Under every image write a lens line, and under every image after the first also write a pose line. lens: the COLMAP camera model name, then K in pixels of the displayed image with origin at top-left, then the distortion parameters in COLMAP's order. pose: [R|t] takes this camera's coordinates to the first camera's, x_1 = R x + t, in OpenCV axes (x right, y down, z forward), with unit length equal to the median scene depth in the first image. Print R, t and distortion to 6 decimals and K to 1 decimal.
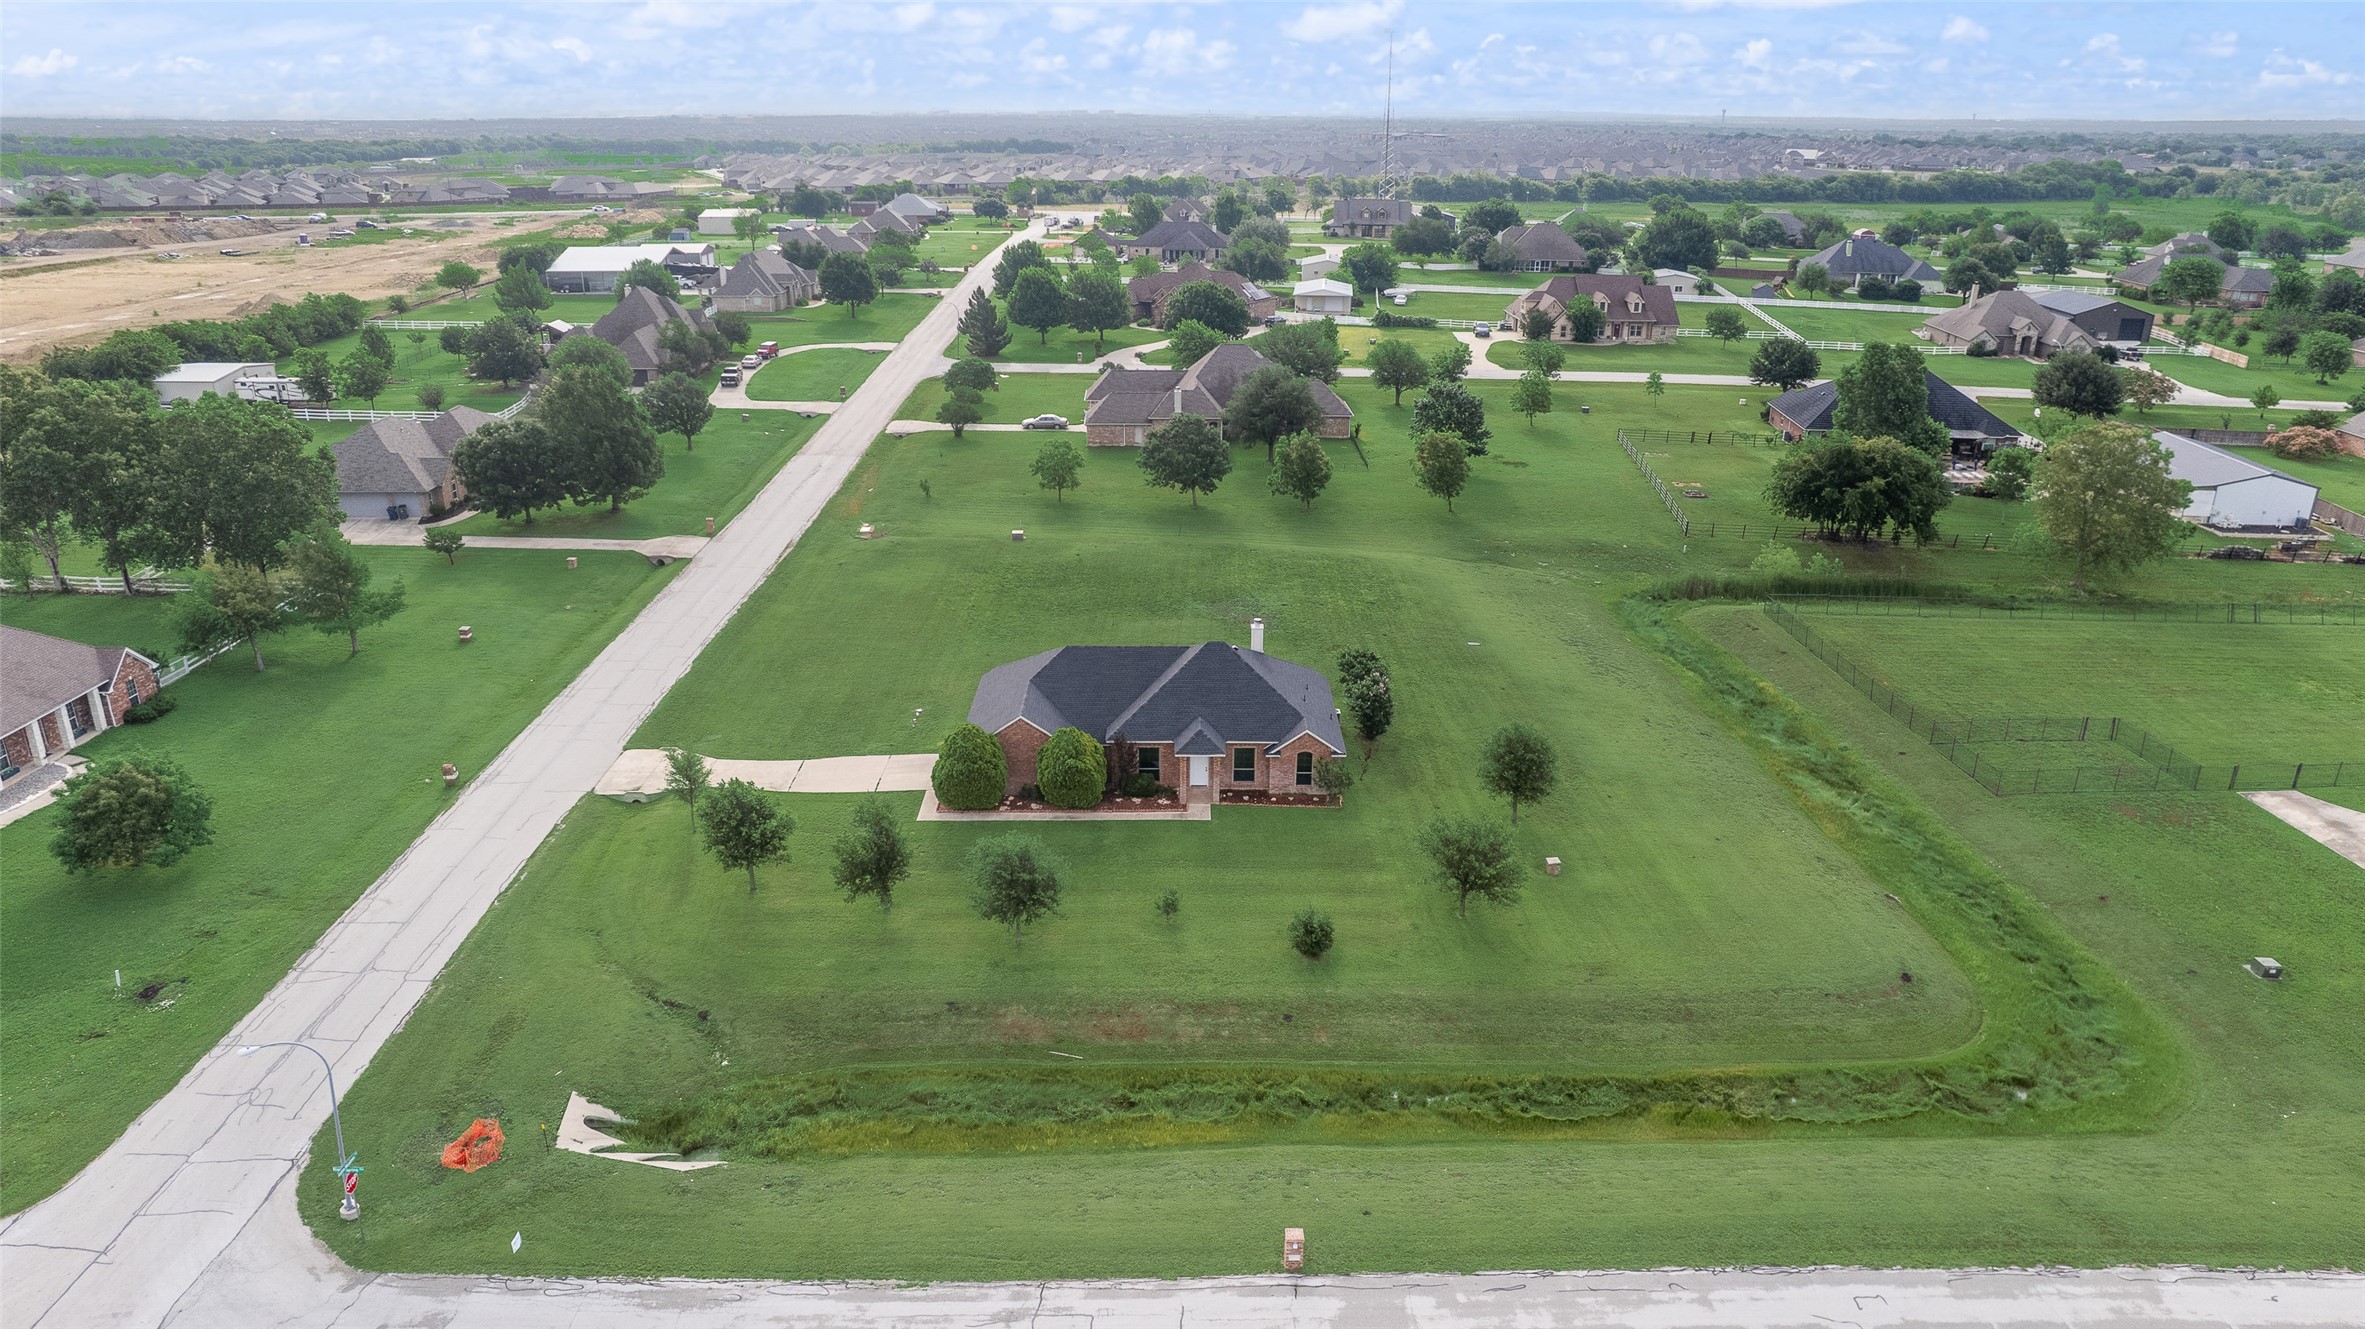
lens RADIAL K [[1537.1, 0, 1175.7], [0, 1537.1, 670.6], [0, 0, 1]] dist [-0.085273, 0.072850]
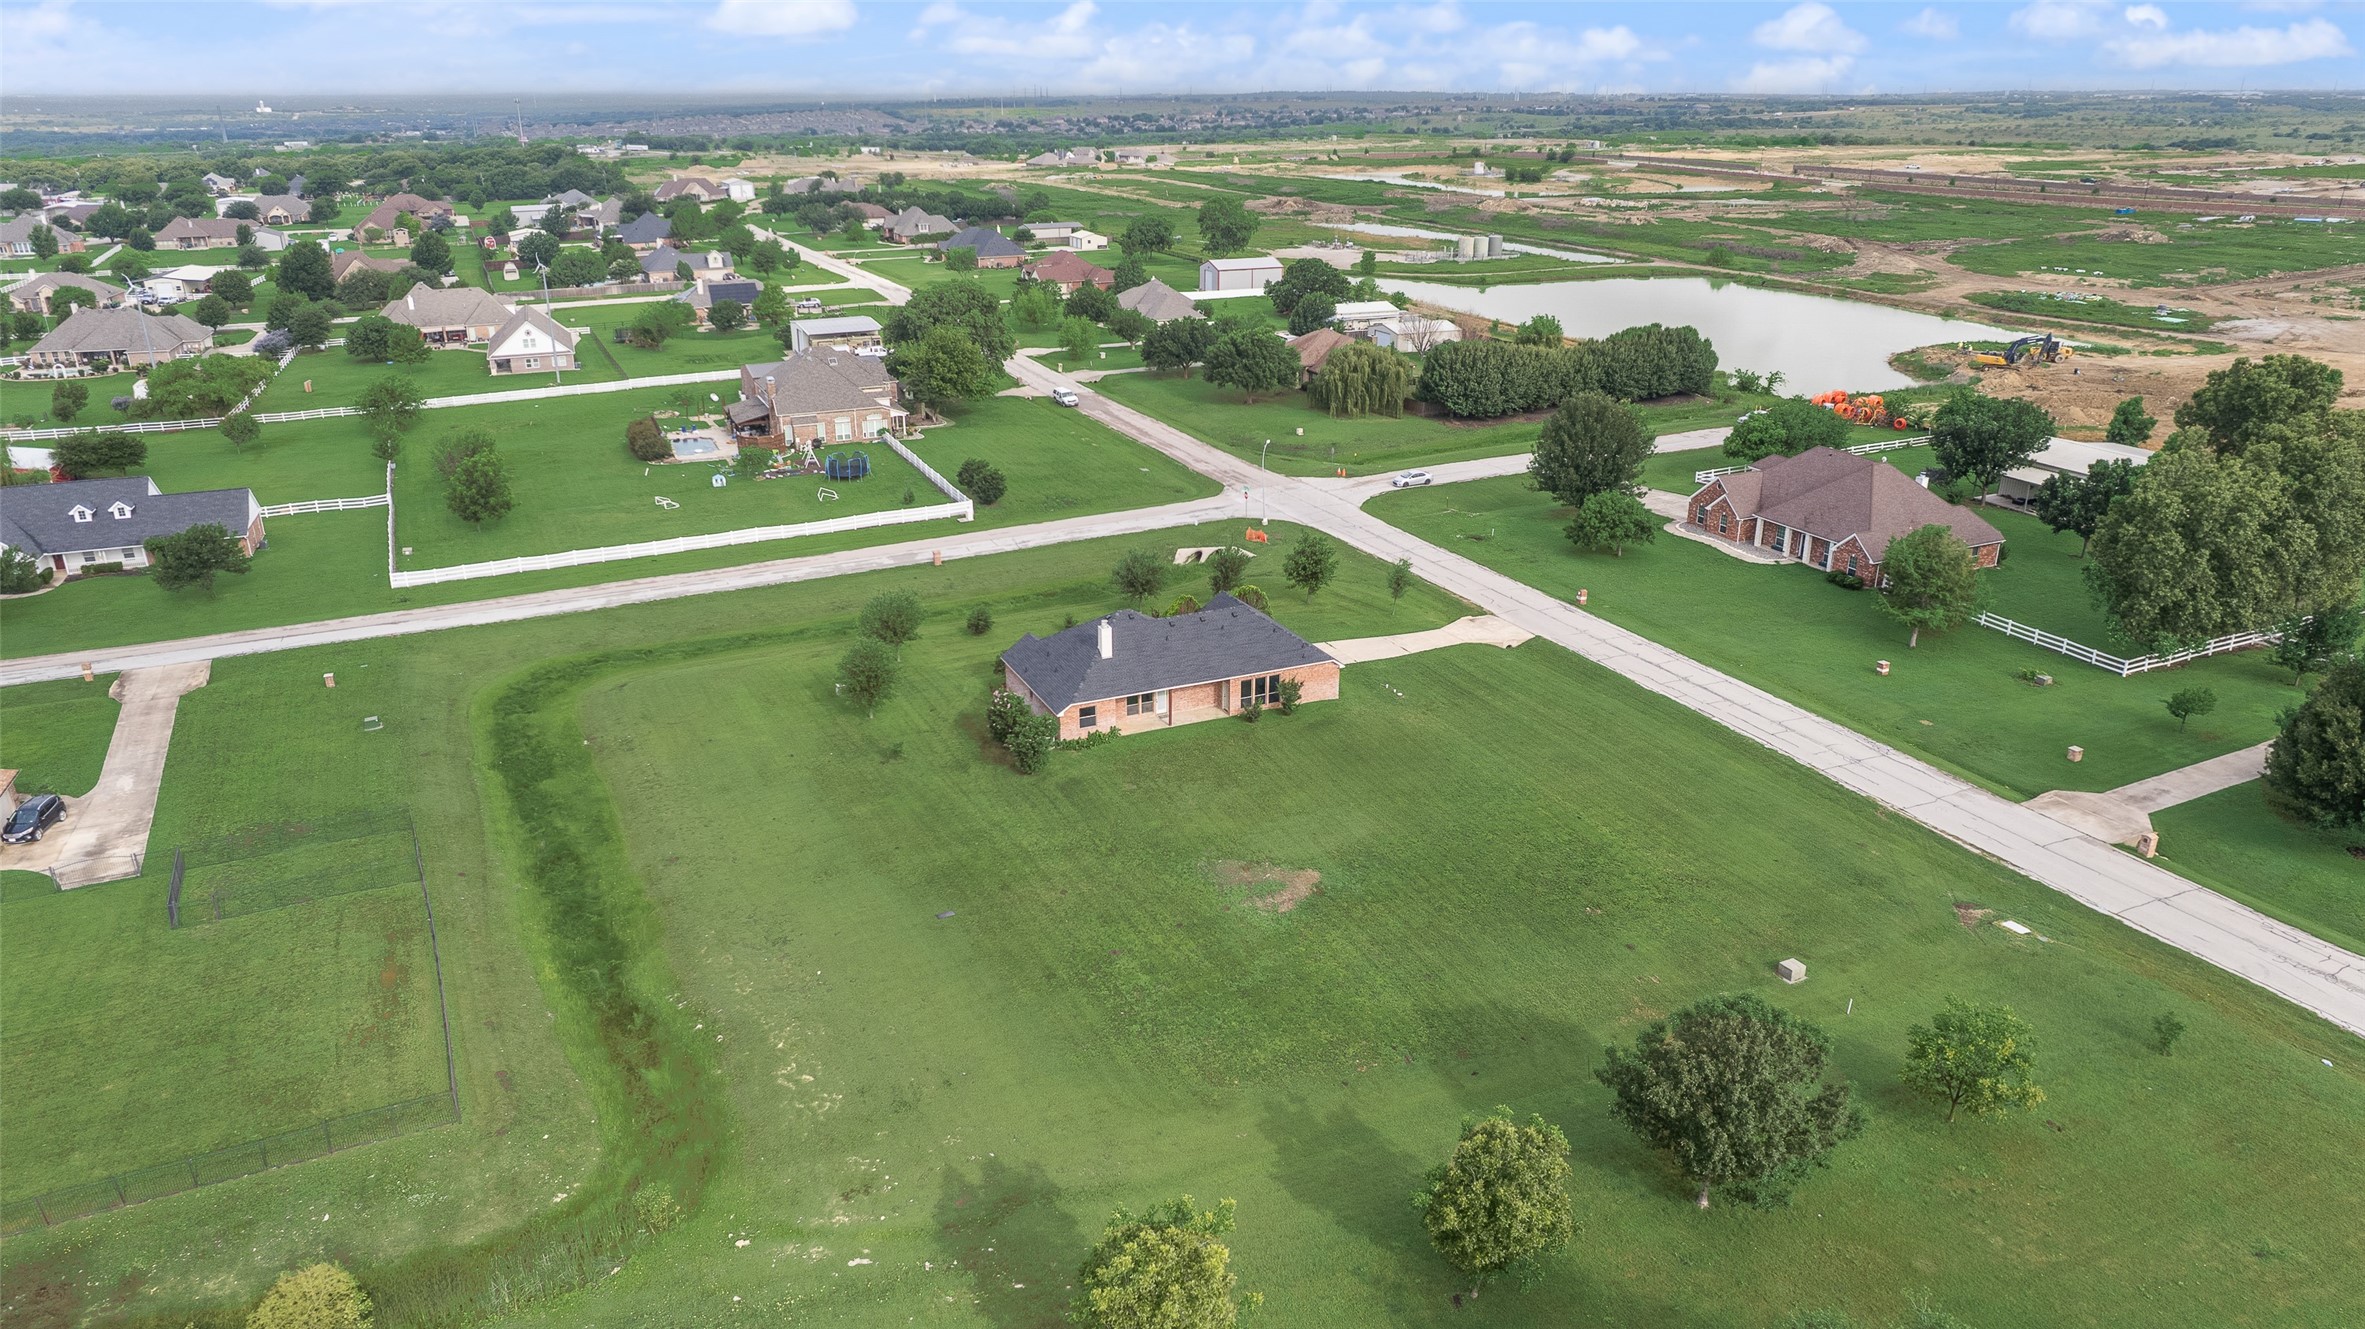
lens RADIAL K [[1528.6, 0, 1182.5], [0, 1528.6, 664.5], [0, 0, 1]] dist [-0.078755, 0.070923]
pose [[-0.909403, 0.145597, -0.389599, 0.380921], [-0.149007, 0.760495, 0.632016, -0.625100], [0.388307, 0.632810, -0.669902, 1.547391]]
